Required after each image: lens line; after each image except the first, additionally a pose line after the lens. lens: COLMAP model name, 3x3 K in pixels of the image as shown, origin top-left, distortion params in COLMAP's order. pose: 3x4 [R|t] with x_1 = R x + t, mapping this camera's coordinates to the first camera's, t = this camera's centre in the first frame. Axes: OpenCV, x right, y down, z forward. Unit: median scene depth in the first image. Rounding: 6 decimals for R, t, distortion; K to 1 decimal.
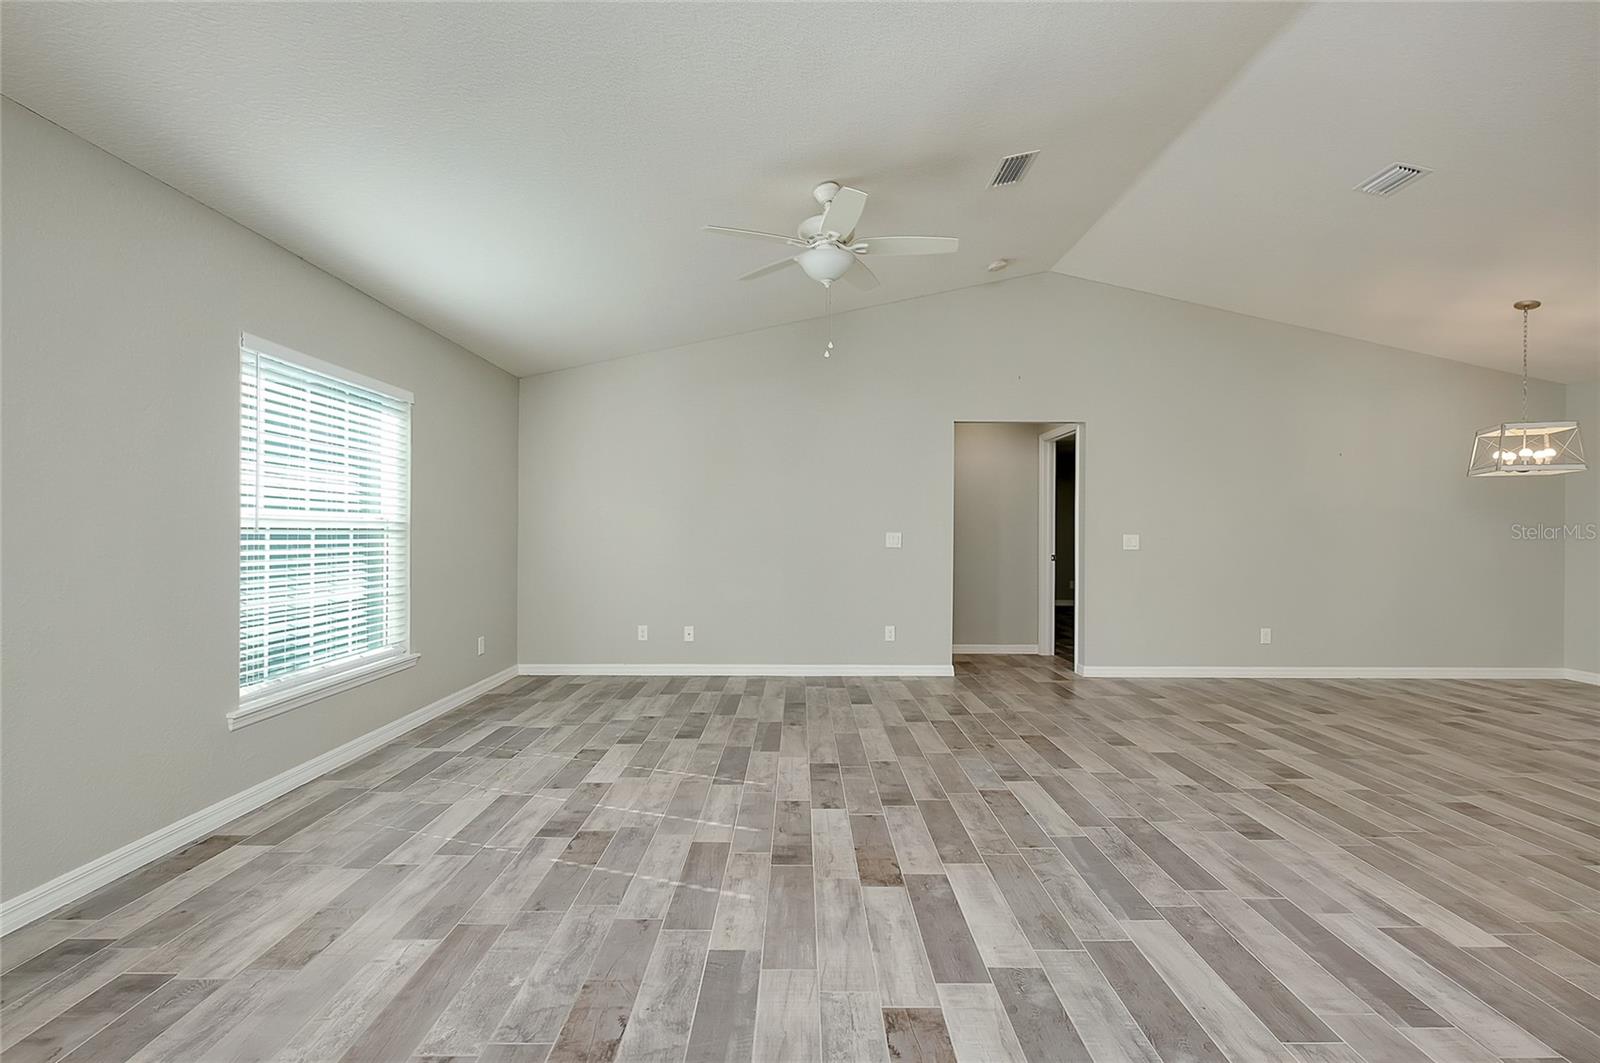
lens RADIAL K [[725.3, 0, 803.6], [0, 725.3, 536.5], [0, 0, 1]] dist [-0.004155, 0.000328]
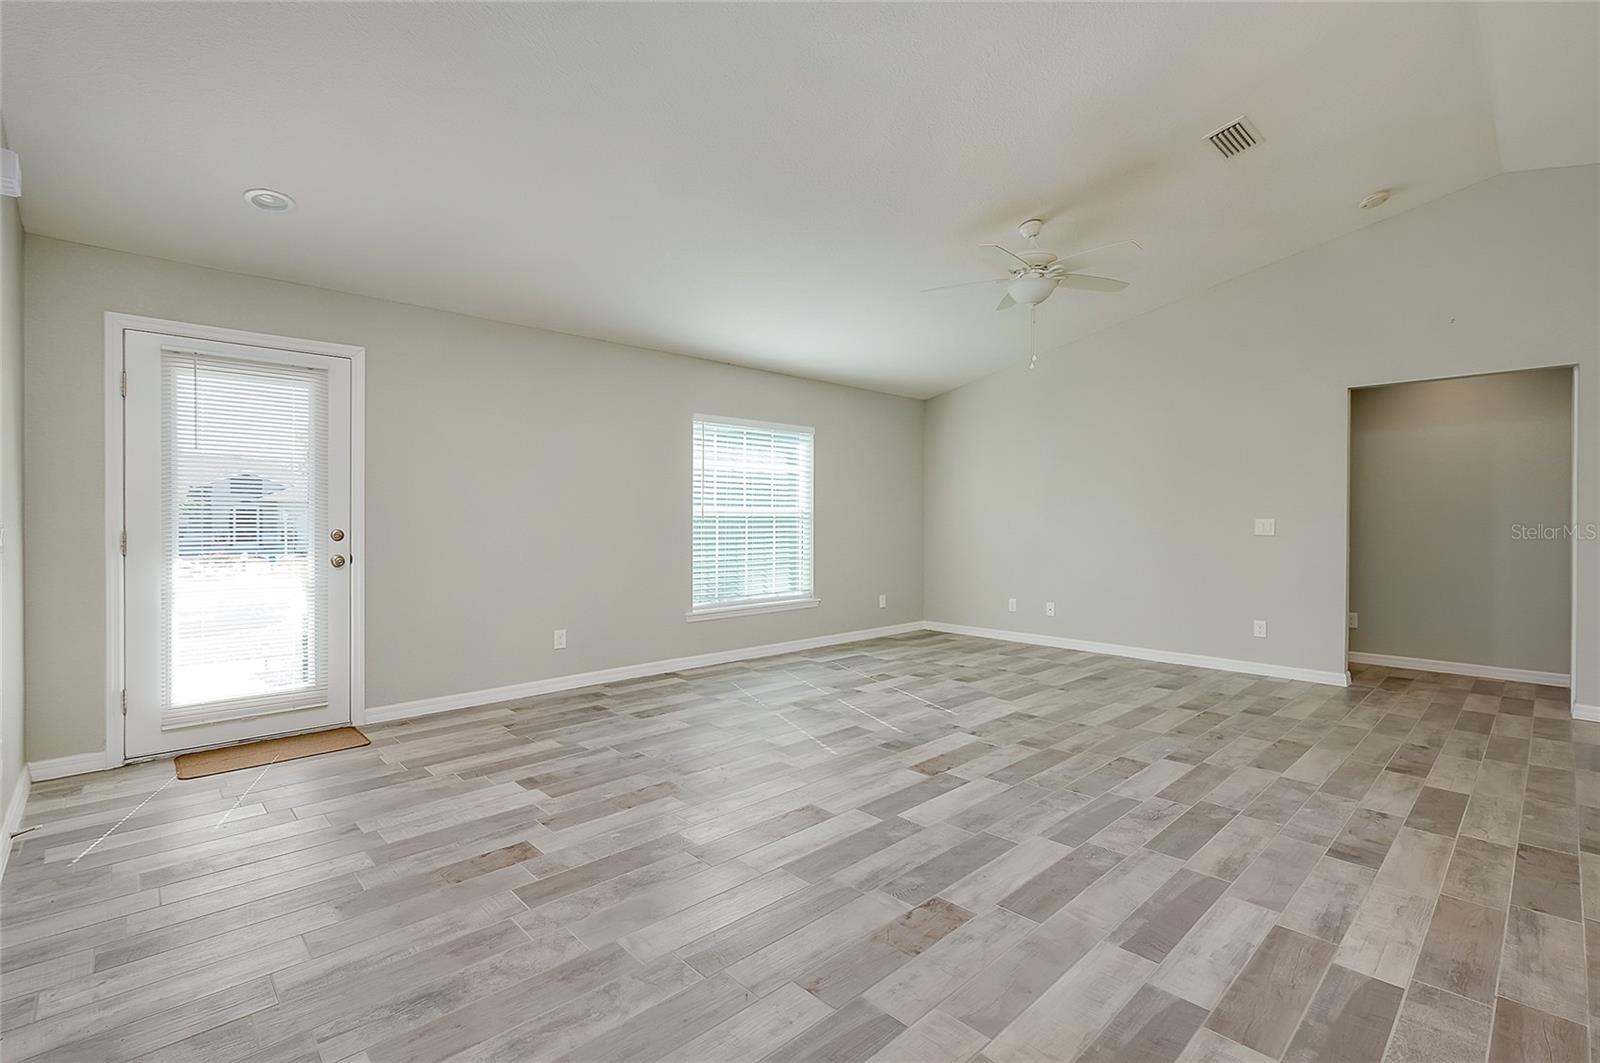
lens RADIAL K [[725.3, 0, 789.7], [0, 725.3, 516.8], [0, 0, 1]] dist [-0.004155, 0.000328]
pose [[0.676622, -0.004964, -0.736314, 0.720630], [-0.004382, 0.999932, -0.010768, 0.012343], [0.736318, 0.010512, 0.676554, -0.082015]]
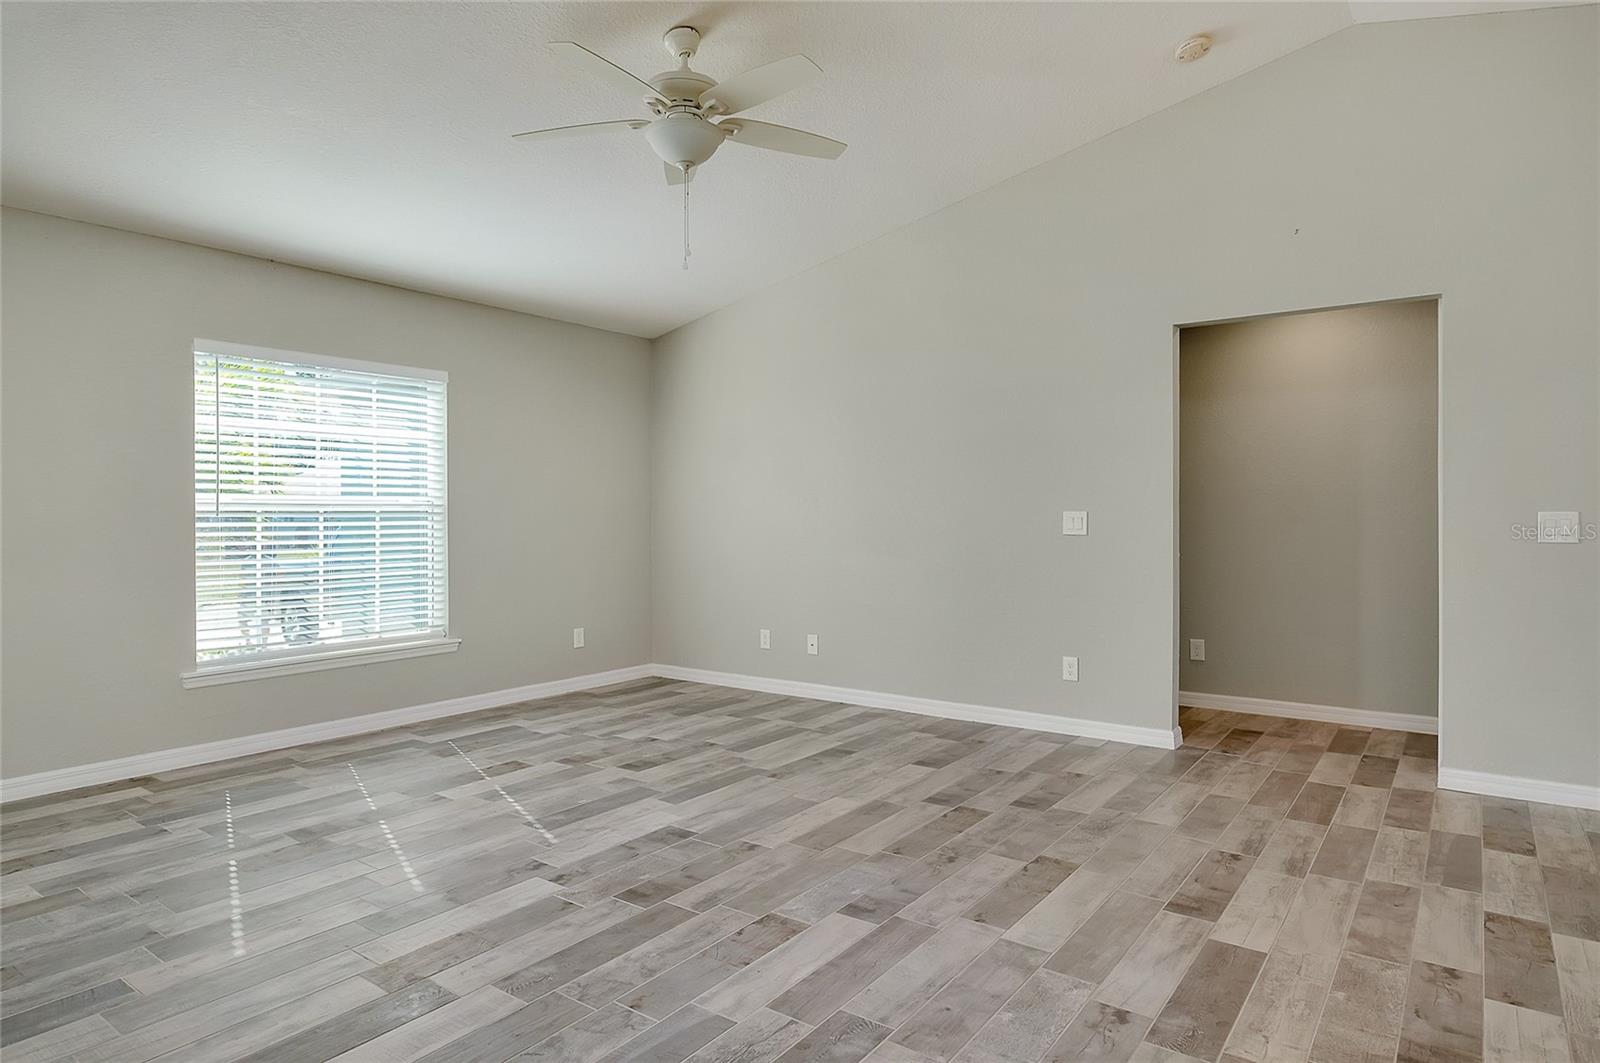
lens RADIAL K [[934.9, 0, 795.4], [0, 934.9, 511.3], [0, 0, 1]] dist [-0.005475, -0.000901]
pose [[0.800512, -0.007195, -0.599273, 0.774959], [0.000977, 0.999942, -0.010701, 0.008668], [0.599315, 0.007981, 0.800473, 0.371403]]
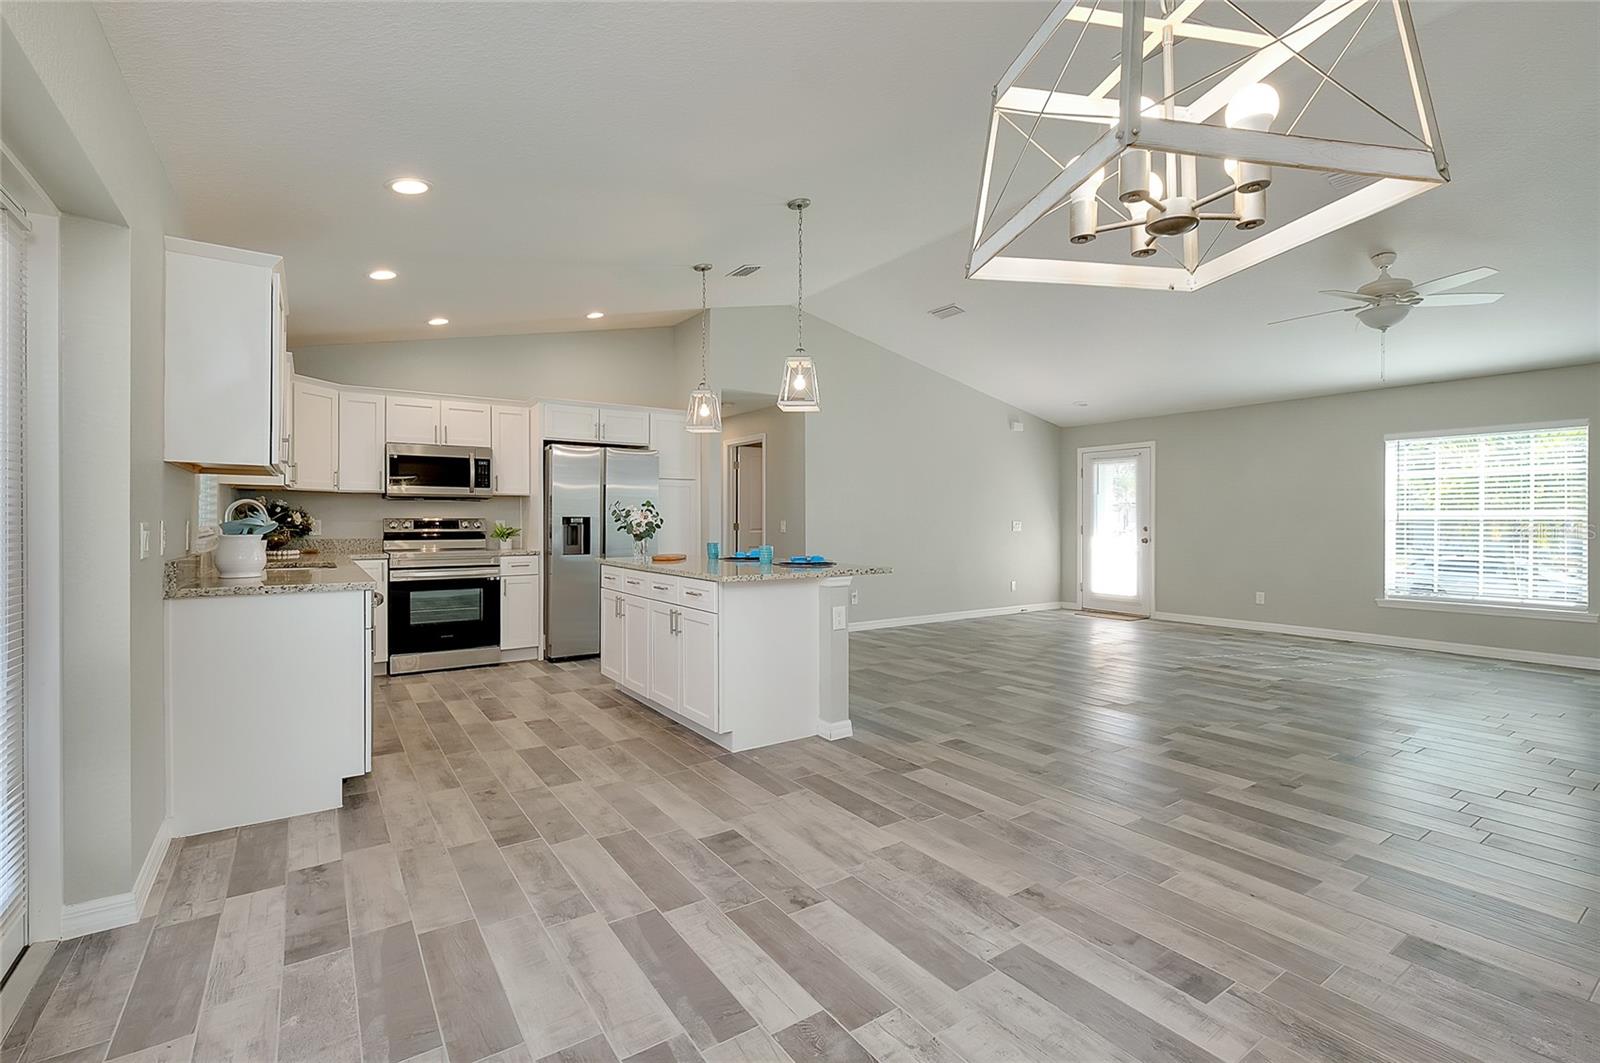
lens RADIAL K [[711.3, 0, 822.4], [0, 711.3, 527.4], [0, 0, 1]] dist [-0.003298, -0.000495]
pose [[-0.816942, -0.000541, -0.576720, 1.816397], [-0.009436, 0.999878, 0.012428, 0.005673], [0.576643, 0.015594, -0.816848, 1.678733]]
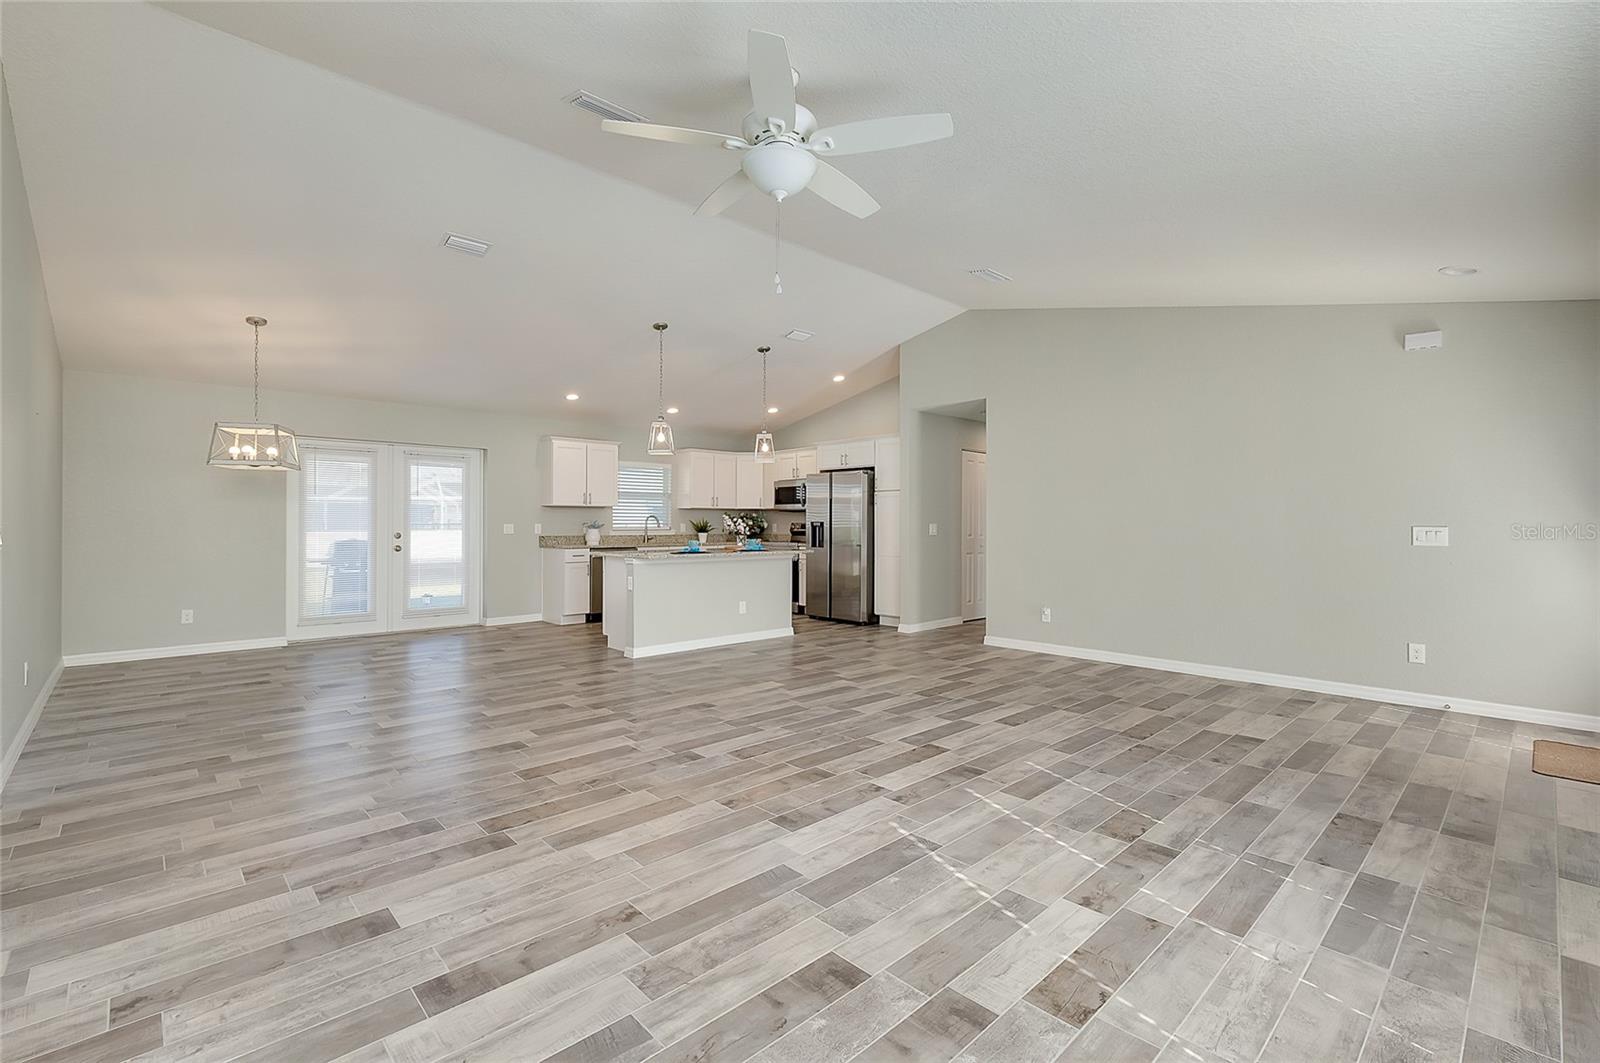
lens RADIAL K [[711.3, 0, 806.1], [0, 711.3, 513.3], [0, 0, 1]] dist [-0.003298, -0.000495]
pose [[-0.689777, 0.003476, 0.724014, -0.608928], [0.000065, 0.999989, -0.004739, -0.011677], [-0.724022, -0.003222, -0.689769, 1.719676]]
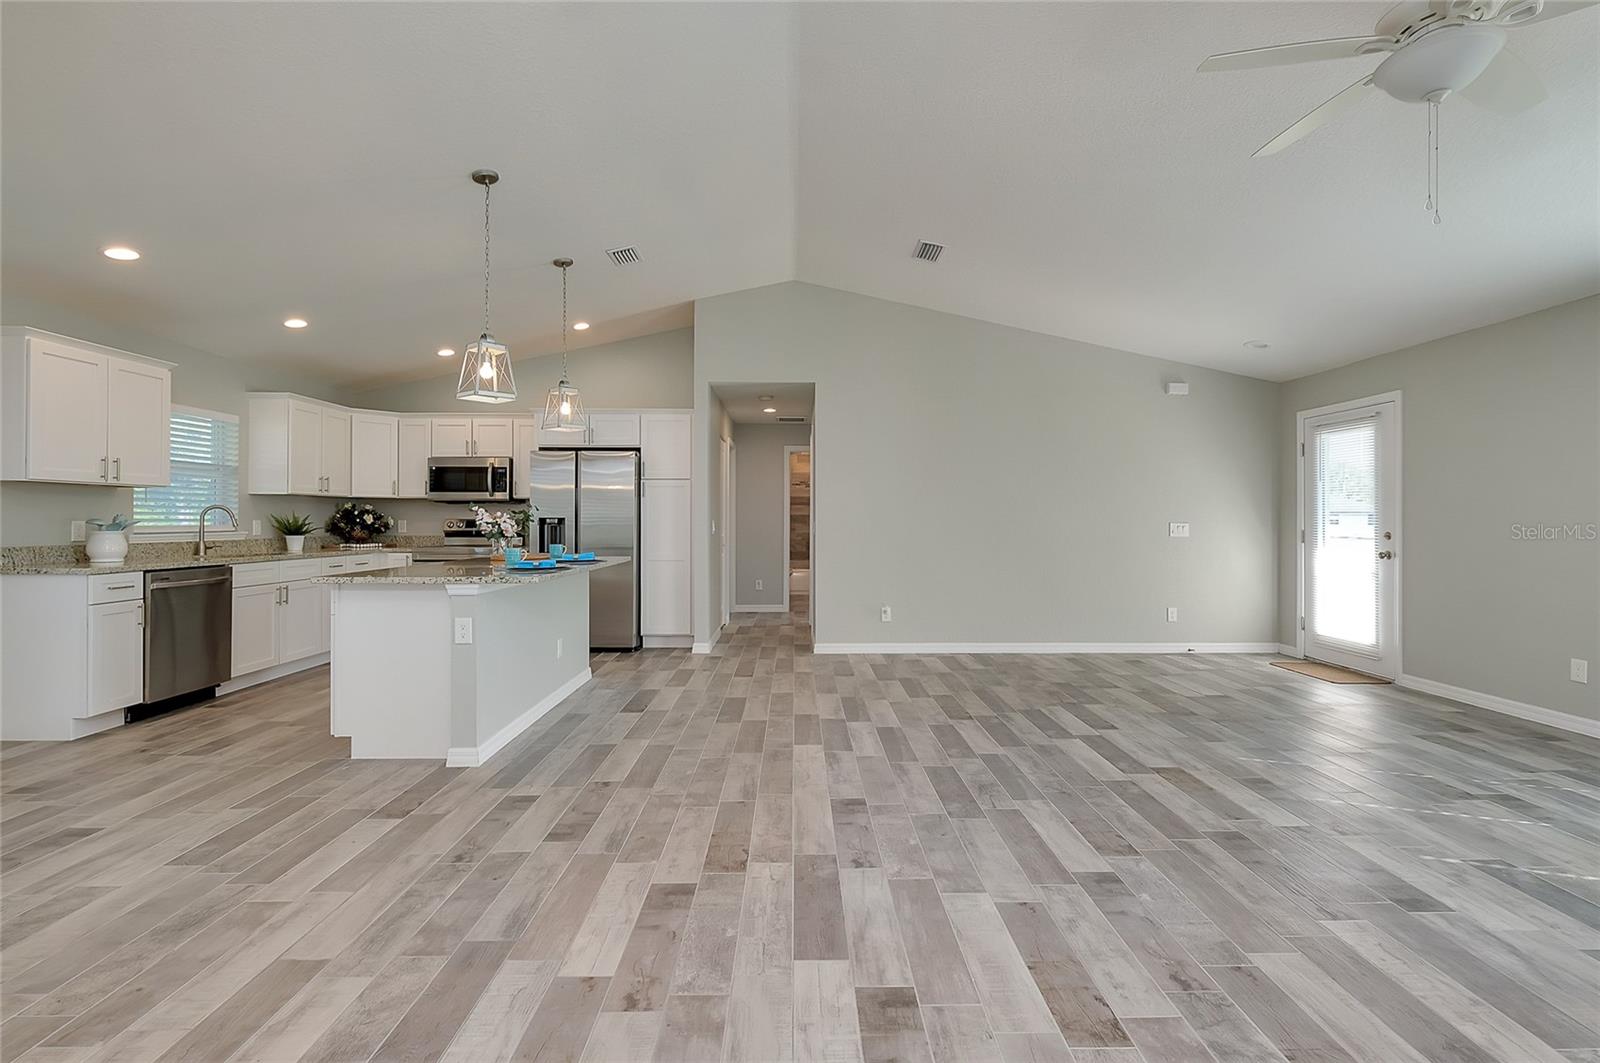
lens RADIAL K [[711.3, 0, 817.8], [0, 711.3, 532.3], [0, 0, 1]] dist [-0.003298, -0.000495]
pose [[-0.999721, -0.006937, -0.022588, 0.621049], [-0.007466, 0.999698, 0.023395, -0.003795], [0.022419, 0.023557, -0.999471, 1.788768]]
